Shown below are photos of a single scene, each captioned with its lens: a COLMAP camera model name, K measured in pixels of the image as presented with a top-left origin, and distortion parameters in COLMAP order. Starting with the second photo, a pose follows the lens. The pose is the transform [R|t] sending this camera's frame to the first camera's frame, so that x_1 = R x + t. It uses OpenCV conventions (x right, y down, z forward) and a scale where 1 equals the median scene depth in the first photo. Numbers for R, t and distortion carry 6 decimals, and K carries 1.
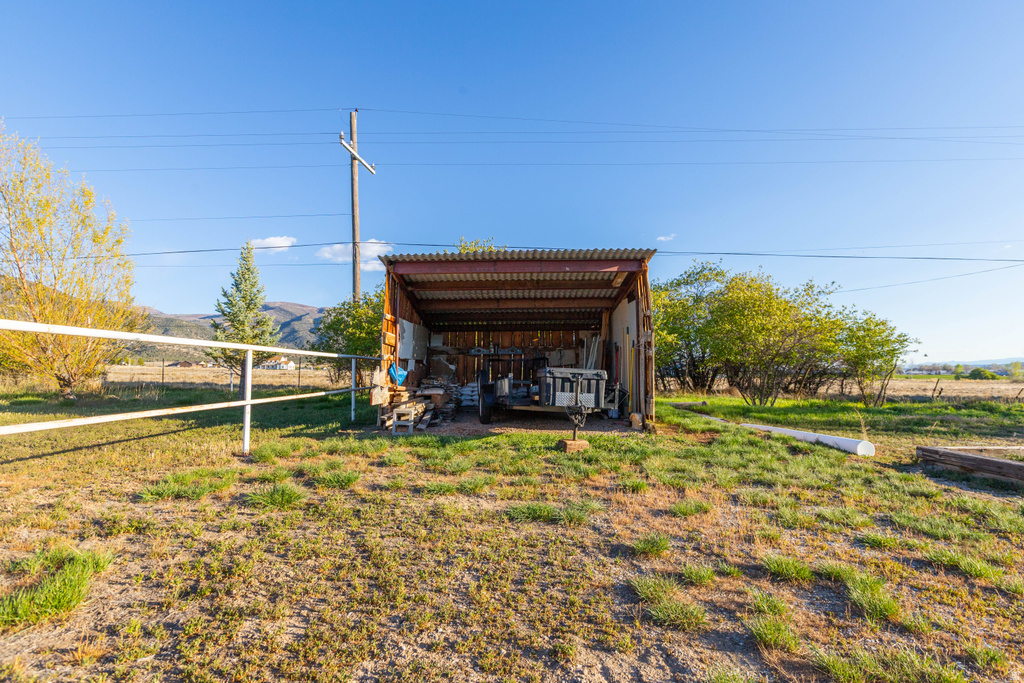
lens RADIAL K [[467.5, 0, 510.4], [0, 467.5, 340.5], [0, 0, 1]] dist [-0.001538, -0.000284]
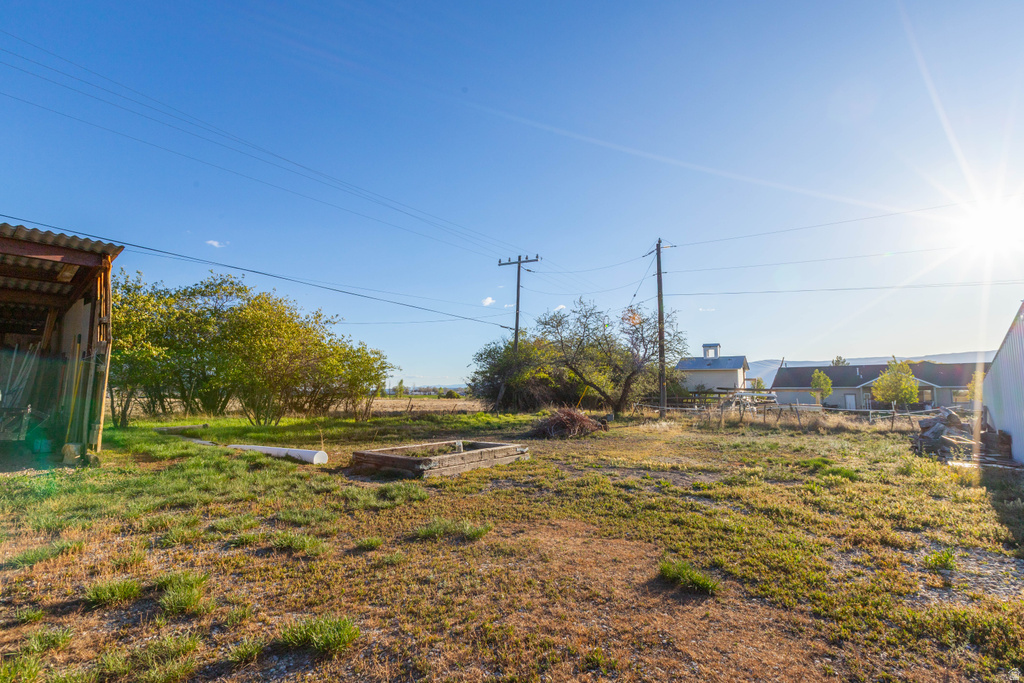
lens RADIAL K [[467.5, 0, 510.4], [0, 467.5, 340.5], [0, 0, 1]] dist [-0.001538, -0.000284]
pose [[0.608421, 0.090062, 0.788488, 0.078930], [-0.055781, 0.995936, -0.070714, -0.003565], [-0.791652, -0.000958, 0.610972, -0.070005]]
